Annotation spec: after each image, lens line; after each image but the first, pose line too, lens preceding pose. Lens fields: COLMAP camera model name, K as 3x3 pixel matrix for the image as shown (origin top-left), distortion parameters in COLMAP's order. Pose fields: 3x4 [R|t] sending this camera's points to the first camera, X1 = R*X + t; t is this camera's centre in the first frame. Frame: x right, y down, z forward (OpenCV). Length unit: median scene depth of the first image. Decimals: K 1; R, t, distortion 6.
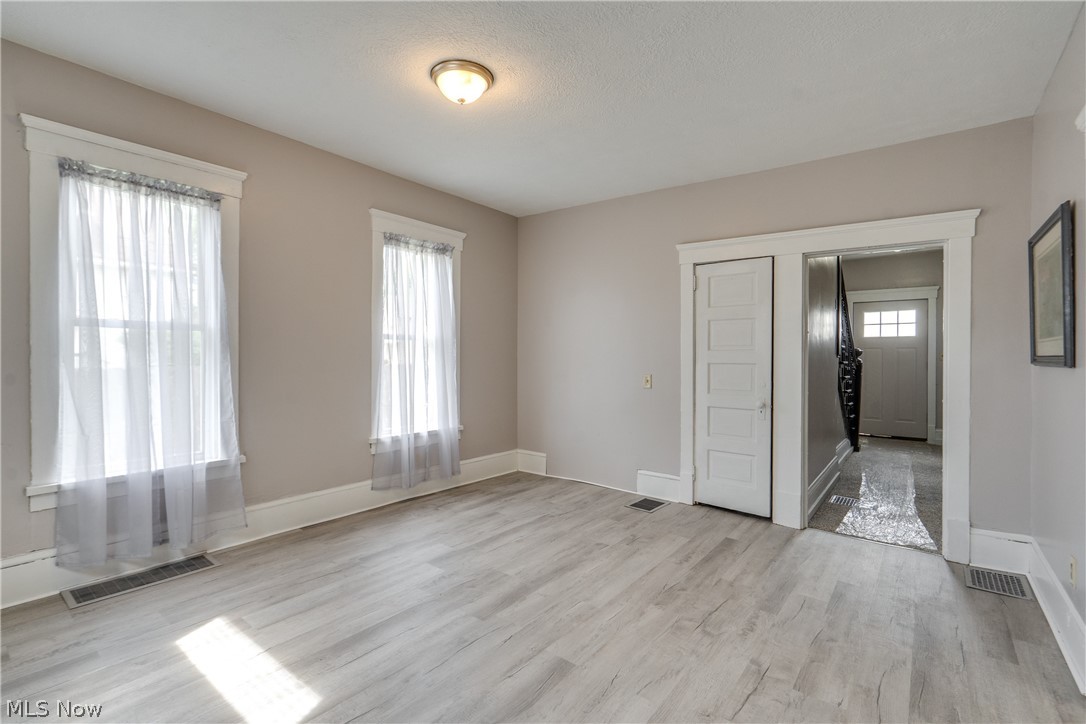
lens RADIAL K [[518.4, 0, 547.9], [0, 518.4, 364.3], [0, 0, 1]] dist [-0.018517, 0.005527]
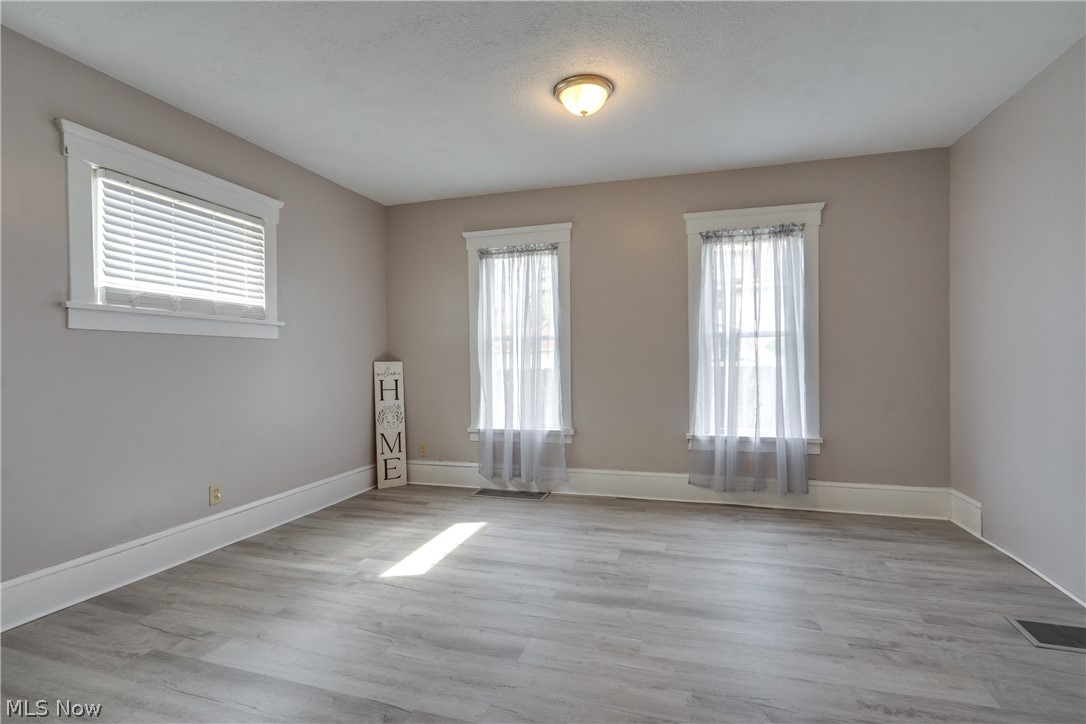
lens RADIAL K [[518.4, 0, 549.2], [0, 518.4, 367.6], [0, 0, 1]] dist [-0.018517, 0.005527]
pose [[0.338489, 0.005152, -0.940956, 0.664596], [-0.002718, 0.999986, 0.004497, 0.006360], [0.940966, 0.001035, 0.338498, 0.467558]]
